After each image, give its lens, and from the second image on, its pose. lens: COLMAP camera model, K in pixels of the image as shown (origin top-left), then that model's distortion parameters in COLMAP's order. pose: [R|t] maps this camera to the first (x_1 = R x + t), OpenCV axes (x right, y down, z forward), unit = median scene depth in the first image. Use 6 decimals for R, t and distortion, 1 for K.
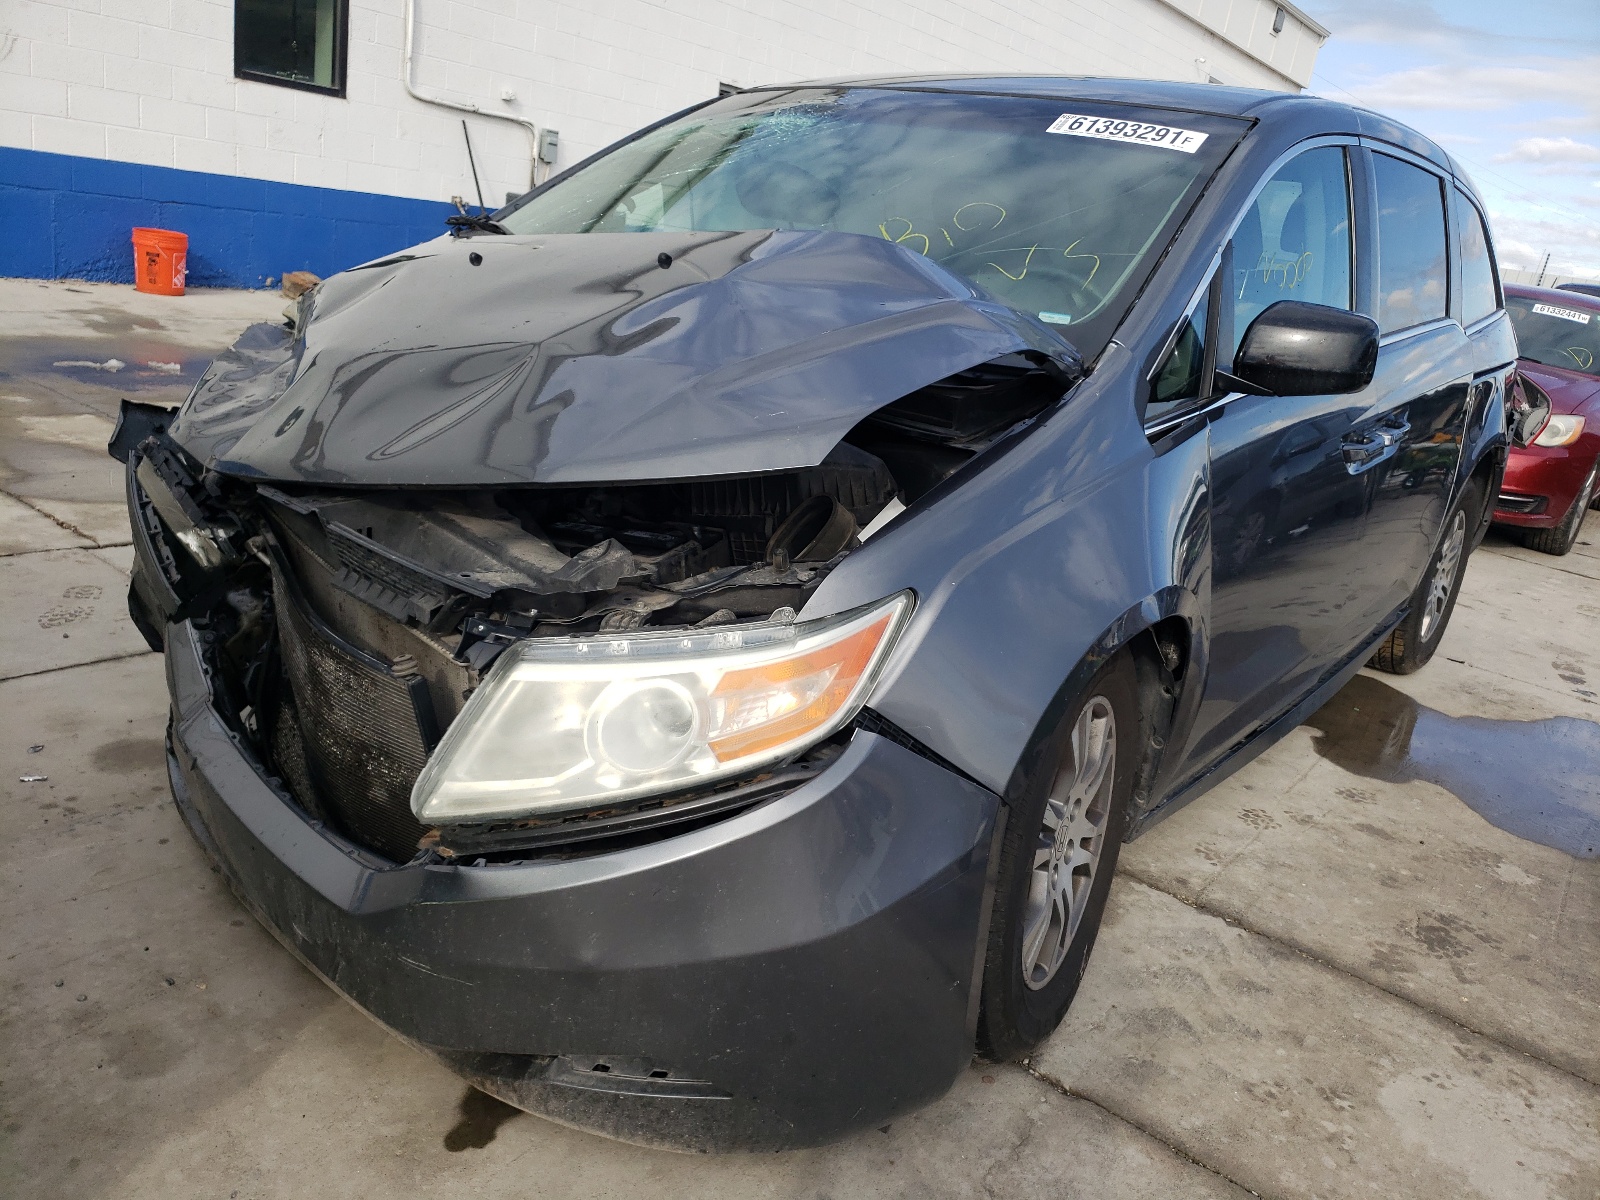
lens RADIAL K [[1257.1, 0, 800.0], [0, 1257.1, 600.0], [0, 0, 1]] dist [-0.074966, 0.226882]
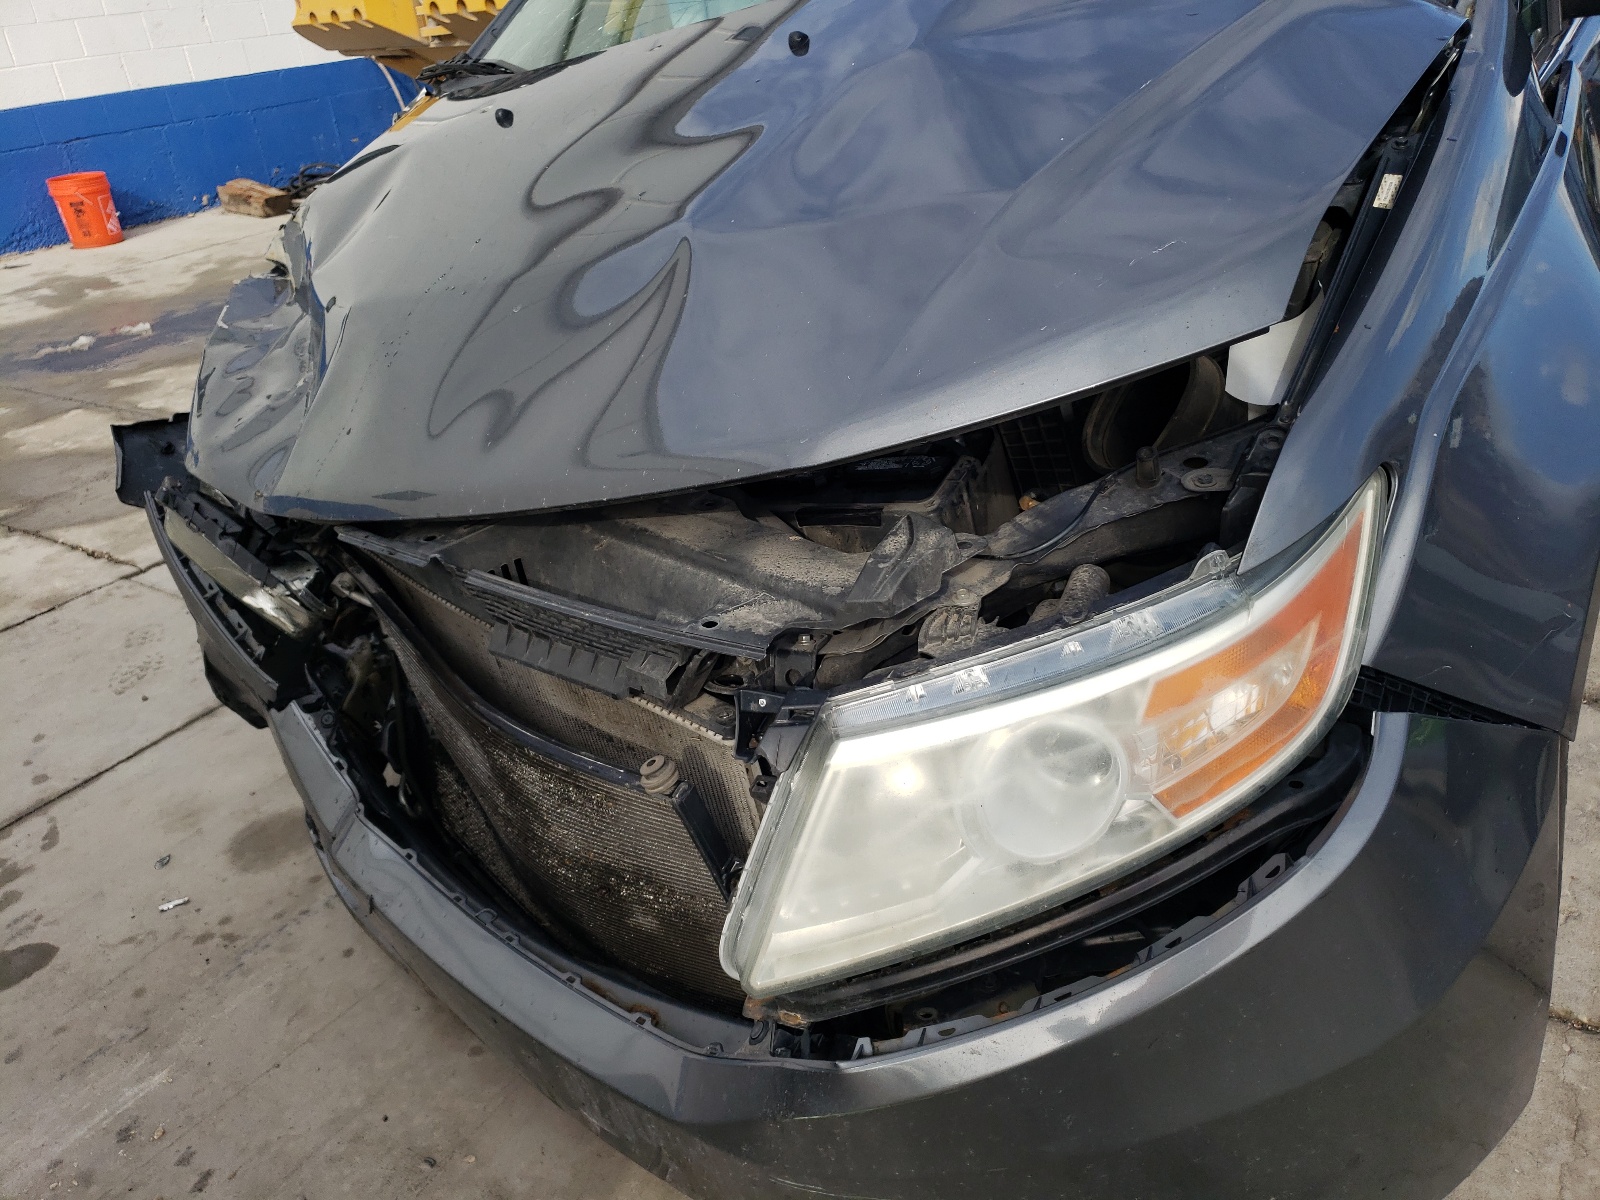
lens RADIAL K [[1228.3, 0, 800.0], [0, 1228.3, 600.0], [0, 0, 1]] dist [-0.001321, 0.059053]
pose [[0.968465, -0.244366, -0.048594, -0.137508], [0.249105, 0.953433, 0.170037, -0.094553], [0.004780, -0.176780, 0.984239, 0.272419]]
